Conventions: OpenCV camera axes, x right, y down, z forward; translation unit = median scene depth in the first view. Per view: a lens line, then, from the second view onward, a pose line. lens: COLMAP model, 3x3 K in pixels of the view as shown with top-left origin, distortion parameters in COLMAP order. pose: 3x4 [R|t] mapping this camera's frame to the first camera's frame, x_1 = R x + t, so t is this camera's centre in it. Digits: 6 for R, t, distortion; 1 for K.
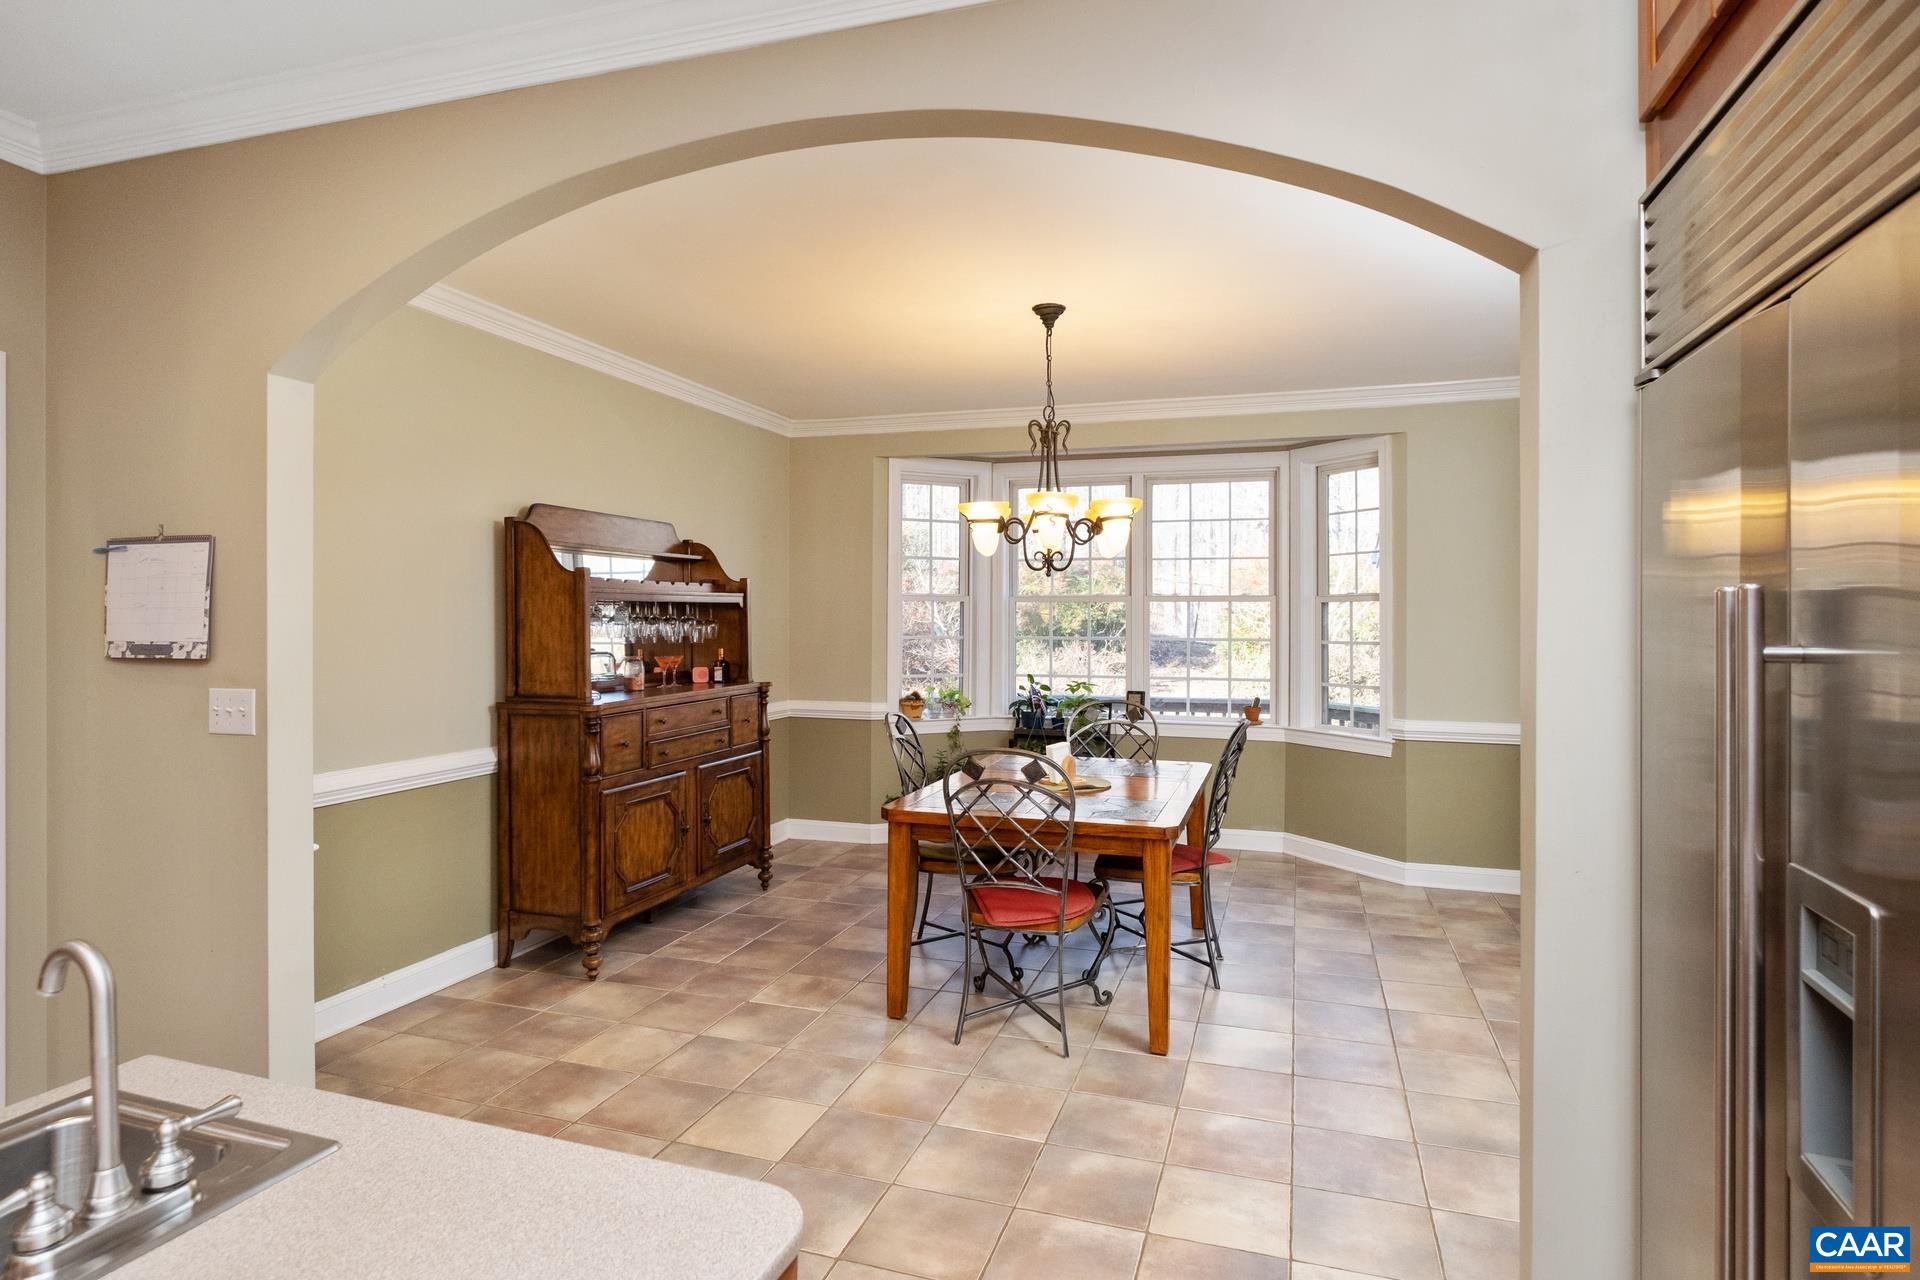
lens RADIAL K [[1042.9, 0, 956.4], [0, 1042.9, 621.8], [0, 0, 1]] dist [0.024851, 0.000835]
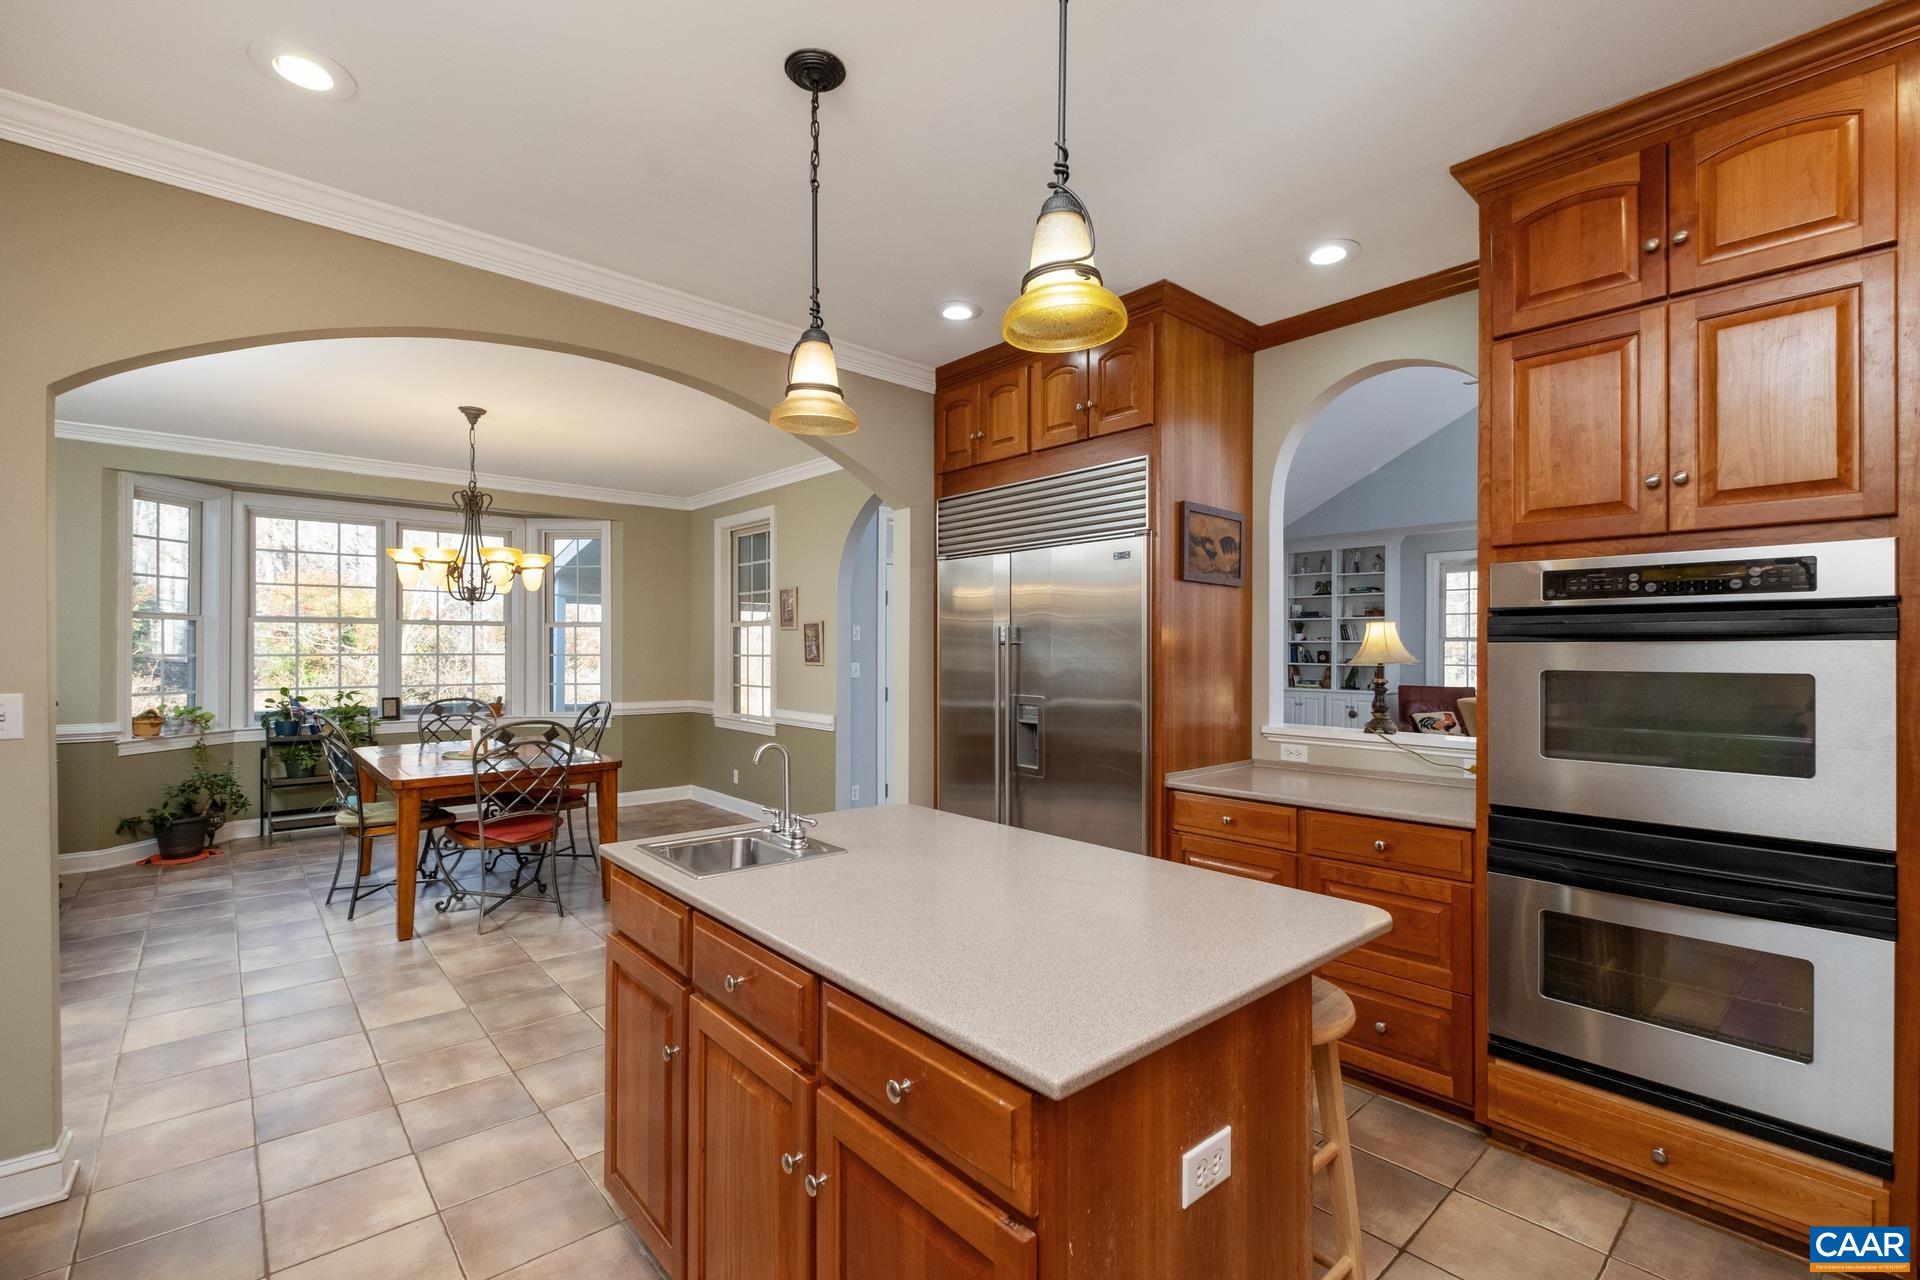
lens RADIAL K [[841.7, 0, 965.5], [0, 841.7, 646.7], [0, 0, 1]] dist [0.003742, -0.000594]
pose [[0.496415, -0.000081, 0.868085, -0.551541], [0.002320, 0.999997, -0.001234, 0.014780], [-0.868082, 0.002626, 0.496413, -0.113163]]
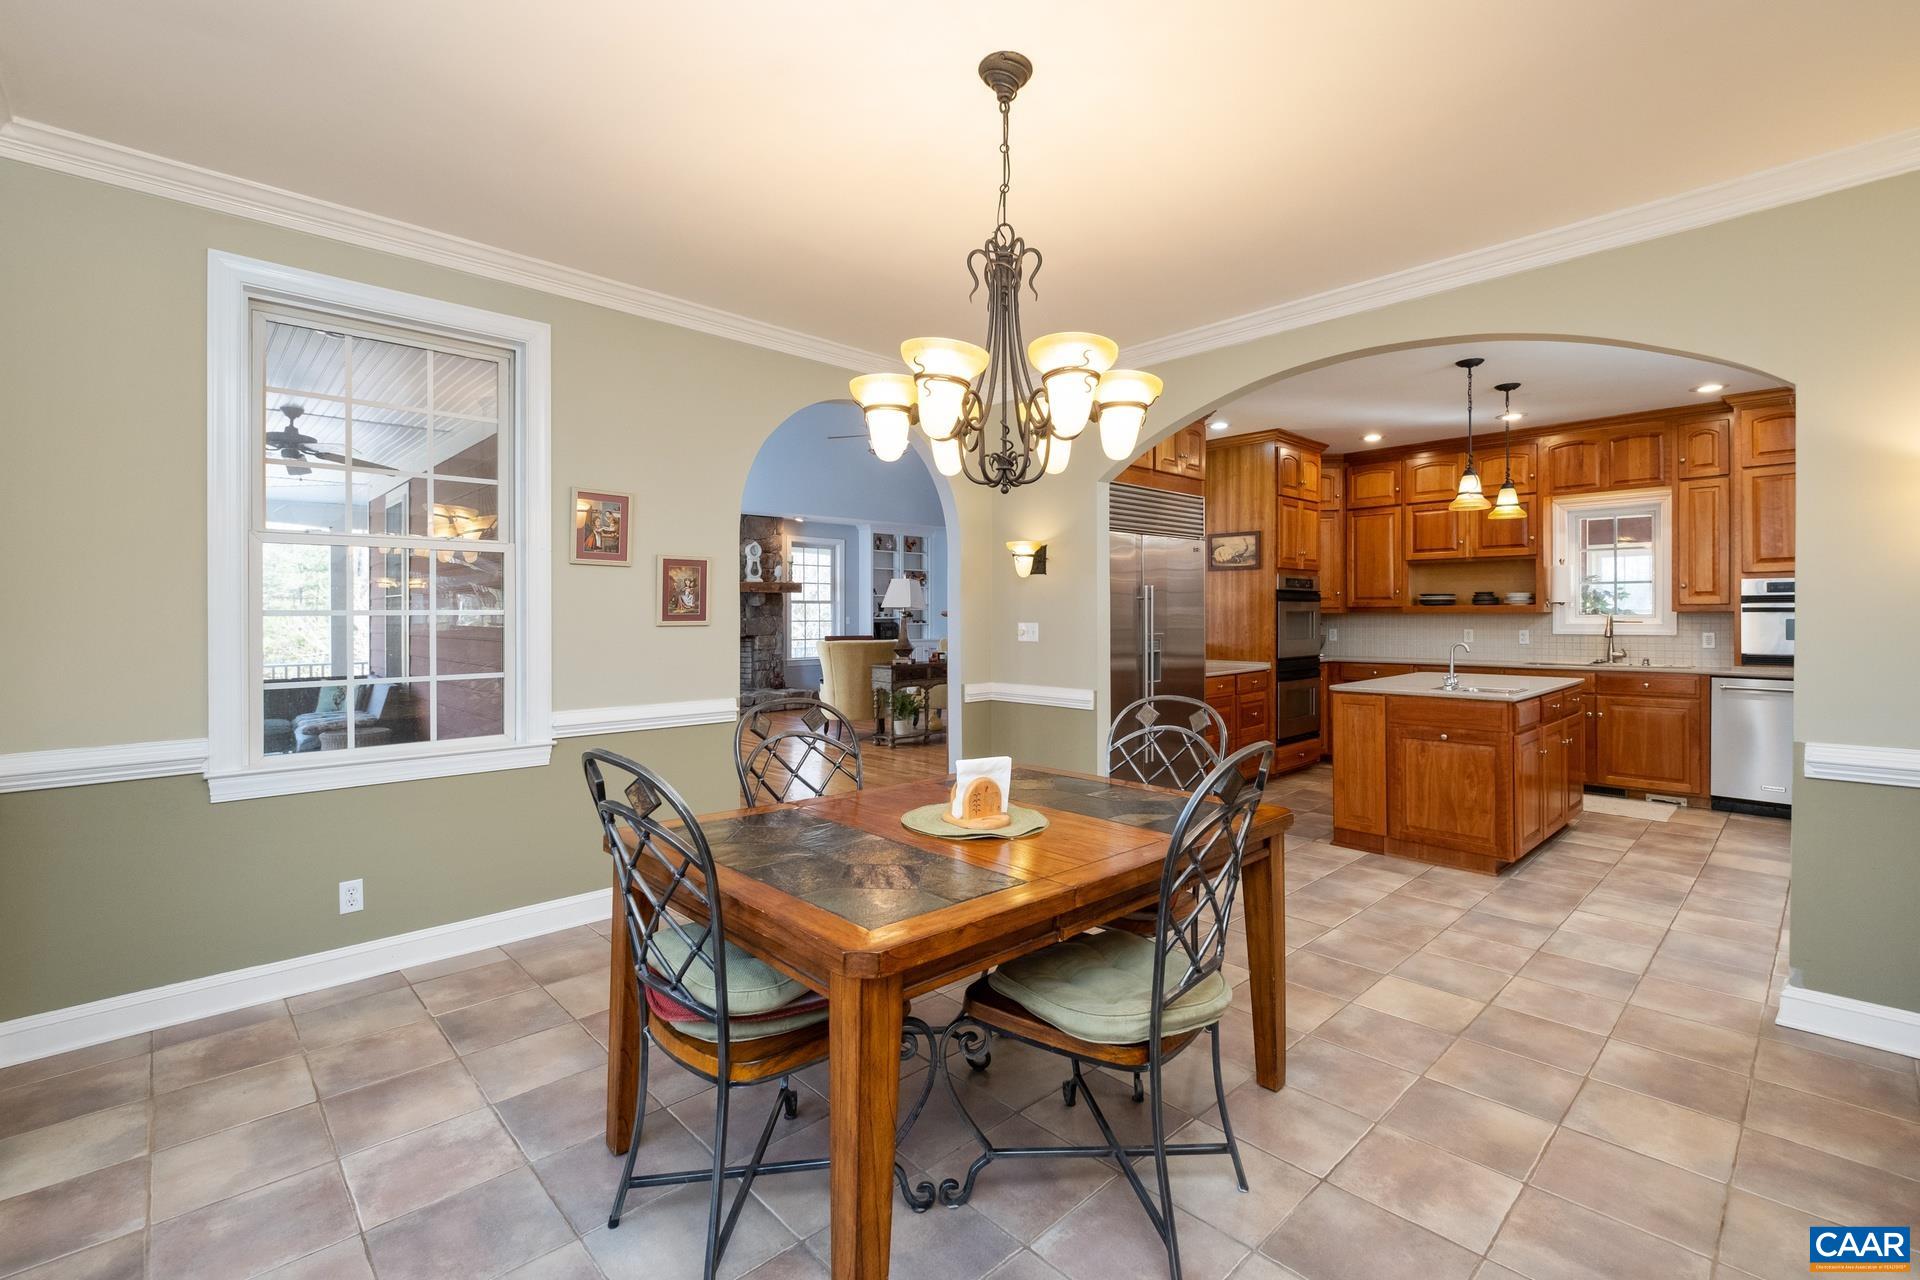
lens RADIAL K [[841.7, 0, 957.8], [0, 841.7, 611.1], [0, 0, 1]] dist [0.003742, -0.000594]
pose [[-0.881032, 0.000381, 0.473056, -0.130523], [0.001484, 0.999997, 0.001958, 0.026943], [-0.473054, 0.002428, -0.881030, 1.463301]]
